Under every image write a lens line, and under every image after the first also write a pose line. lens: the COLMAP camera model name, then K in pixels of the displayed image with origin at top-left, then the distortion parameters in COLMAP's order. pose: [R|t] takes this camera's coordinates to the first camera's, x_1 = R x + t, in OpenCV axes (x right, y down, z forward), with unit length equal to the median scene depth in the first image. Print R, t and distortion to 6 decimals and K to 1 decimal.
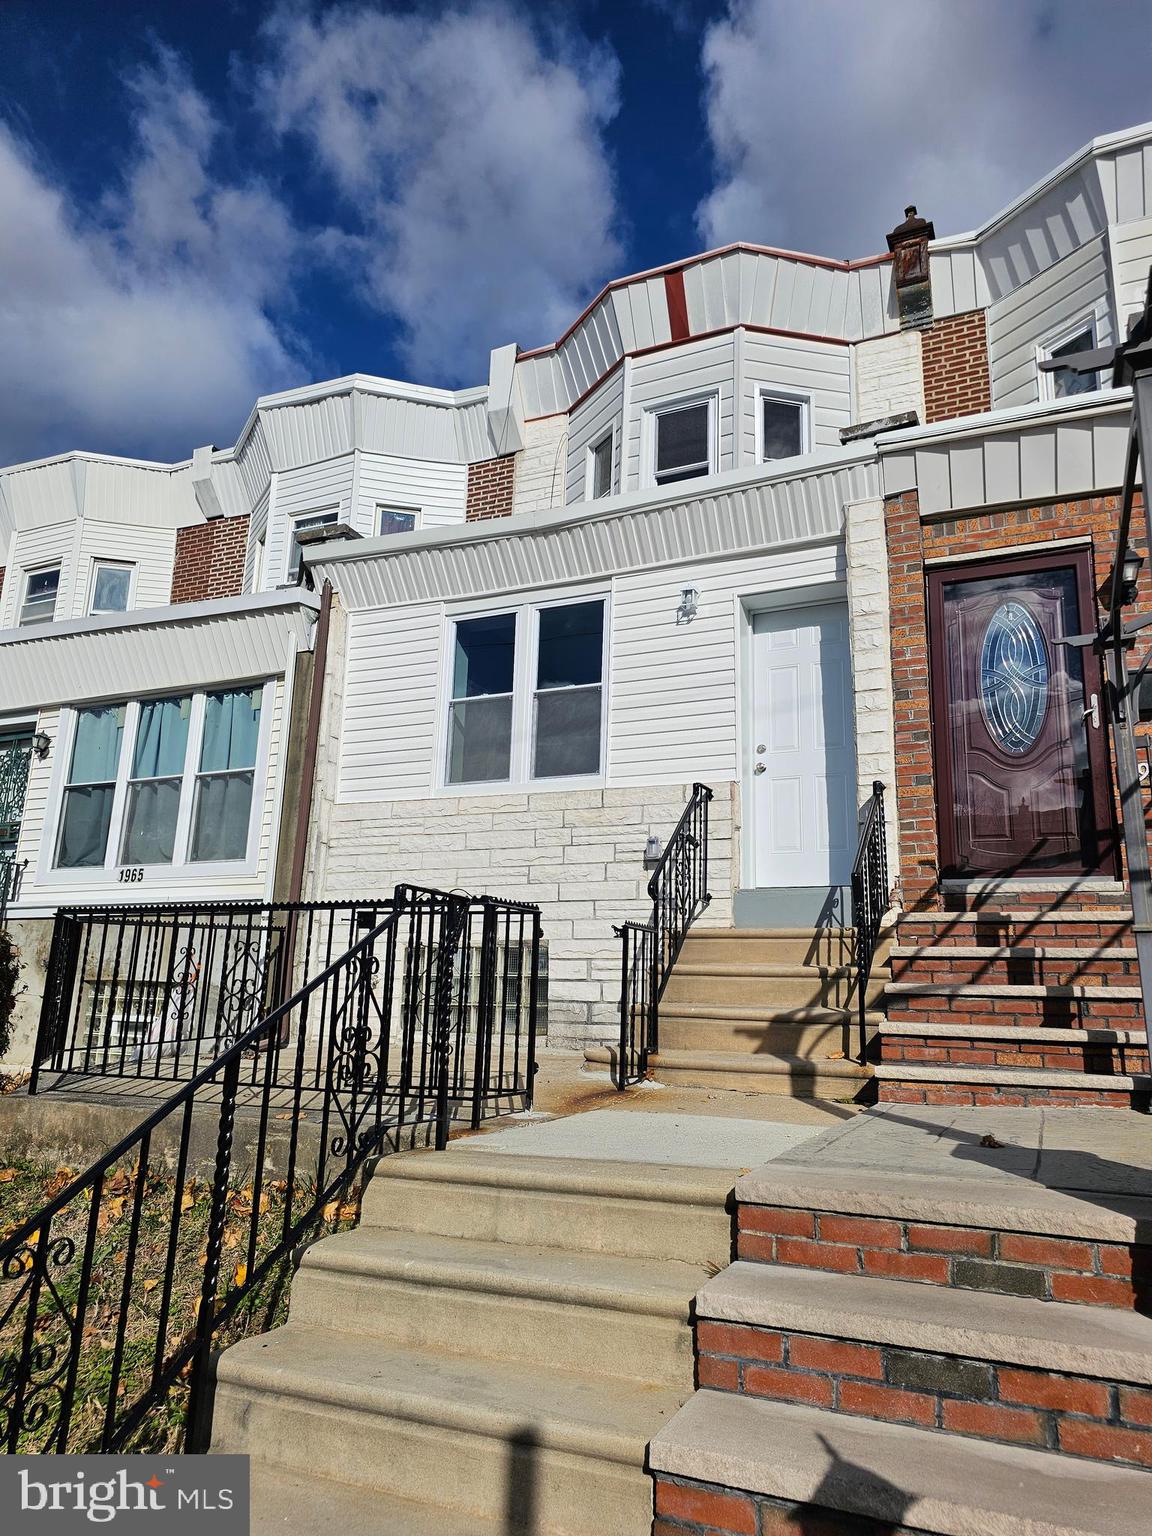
lens RADIAL K [[1063.8, 0, 576.2], [0, 1063.8, 768.8], [0, 0, 1]] dist [0.035038, -0.003027]
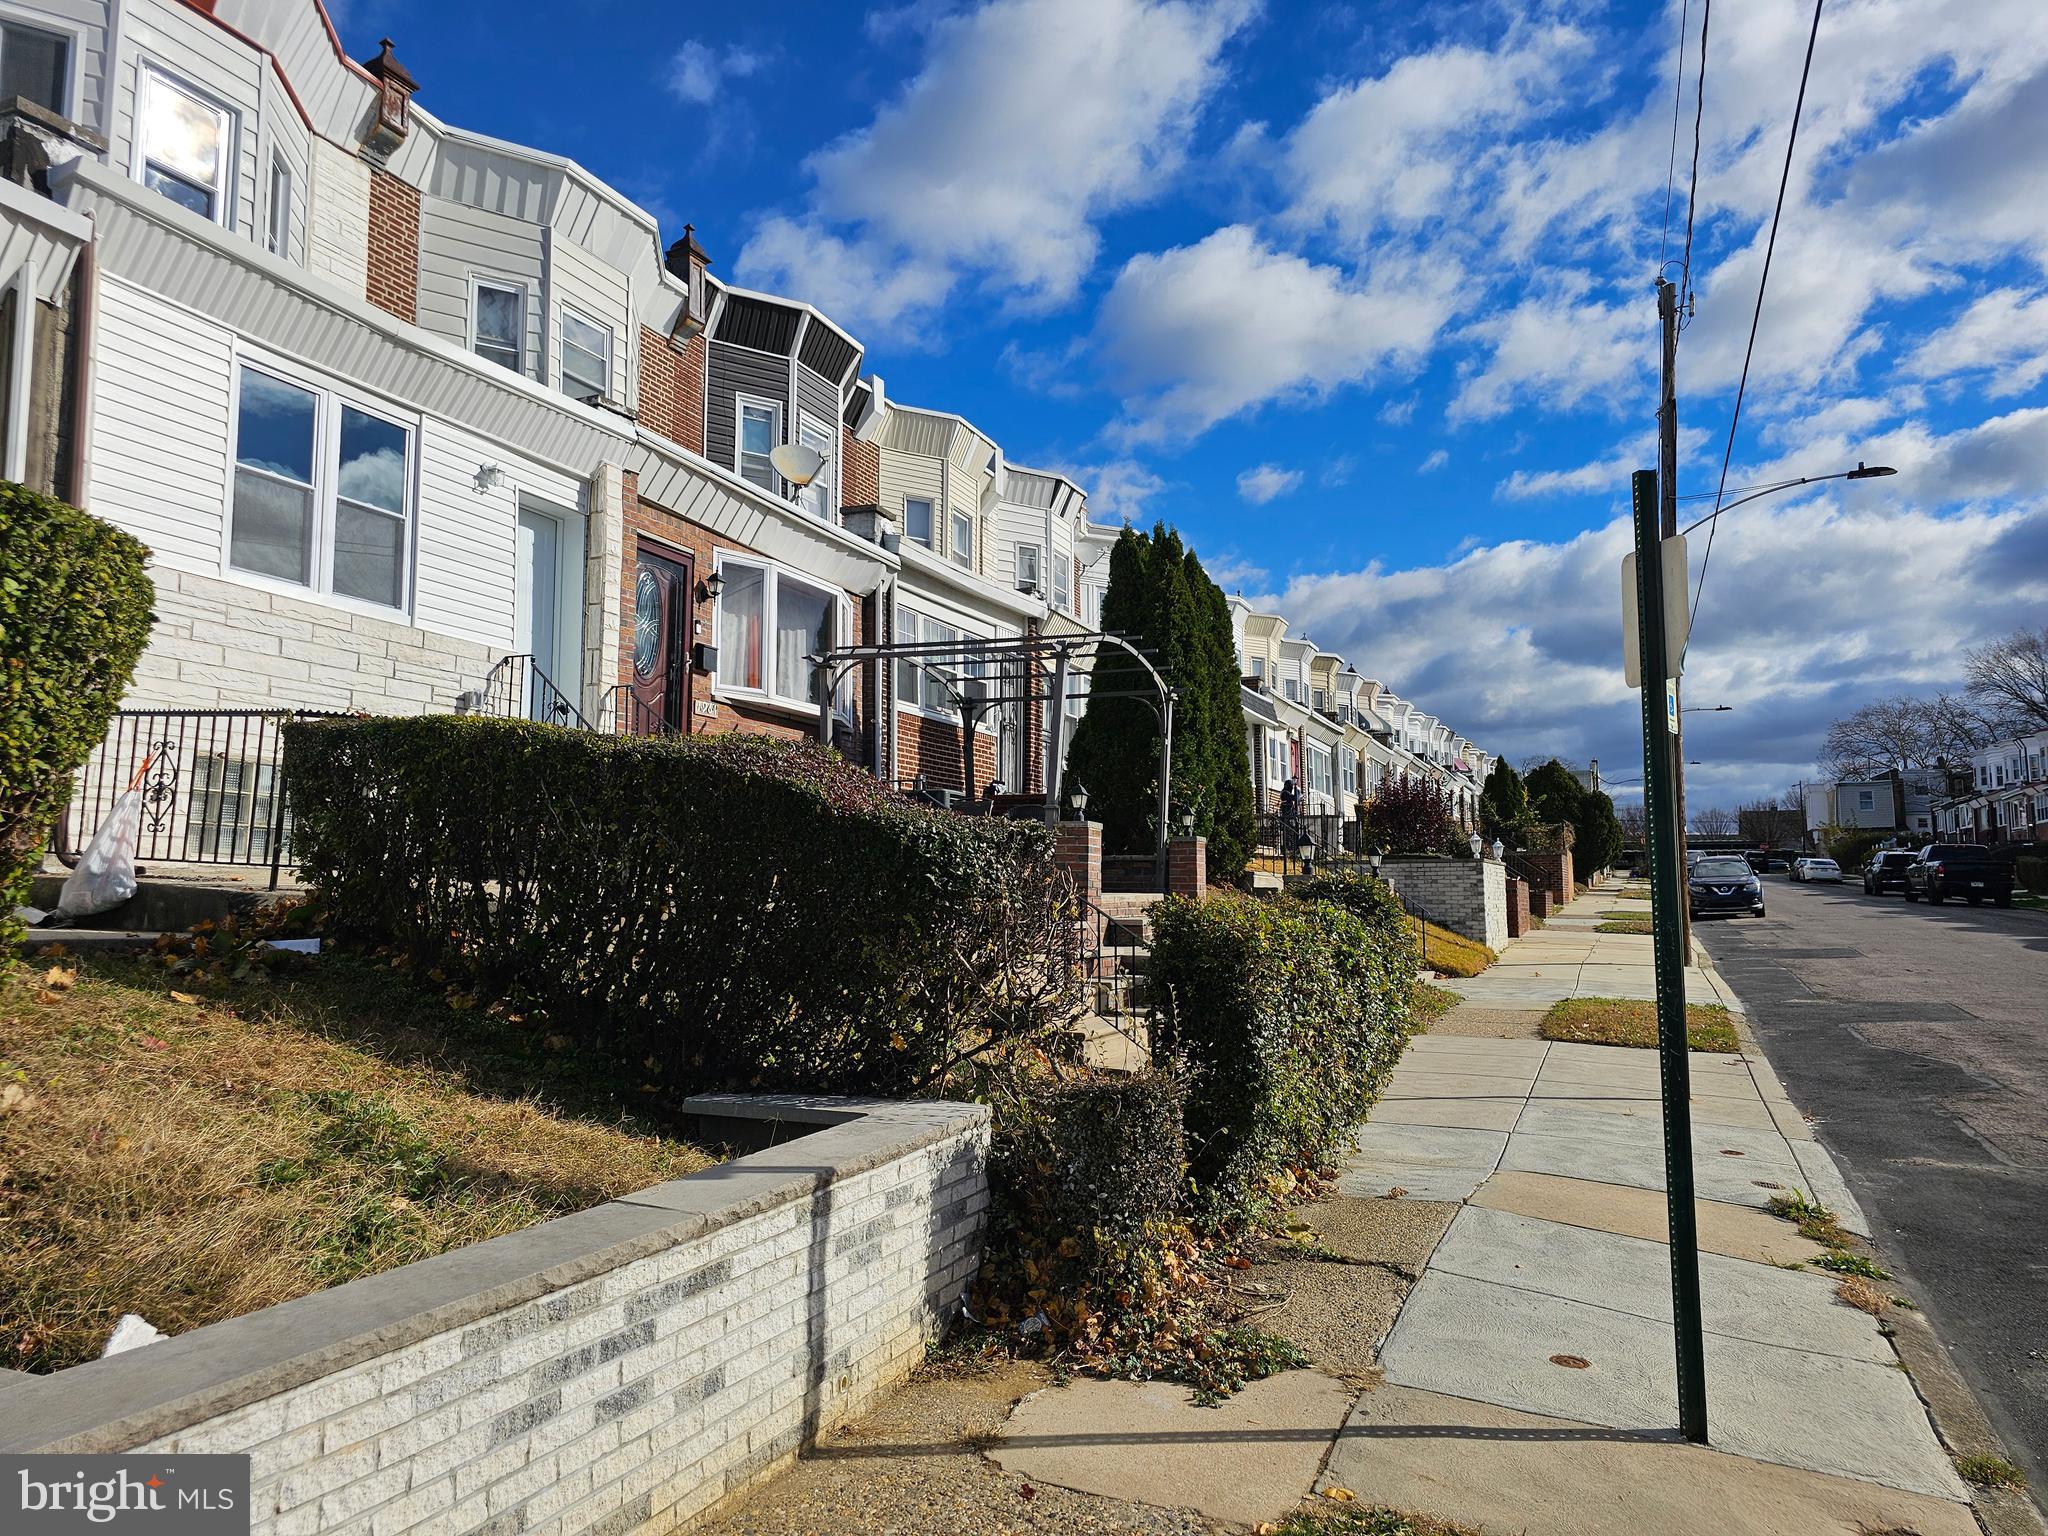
lens RADIAL K [[1418.4, 0, 1023.4], [0, 1418.4, 766.1], [0, 0, 1]] dist [0.035038, -0.003027]
pose [[-0.015392, 0.076023, 0.996987, -1.289901], [-0.241919, 0.967198, -0.077486, 0.106800], [-0.970174, -0.242382, 0.003504, 0.372531]]
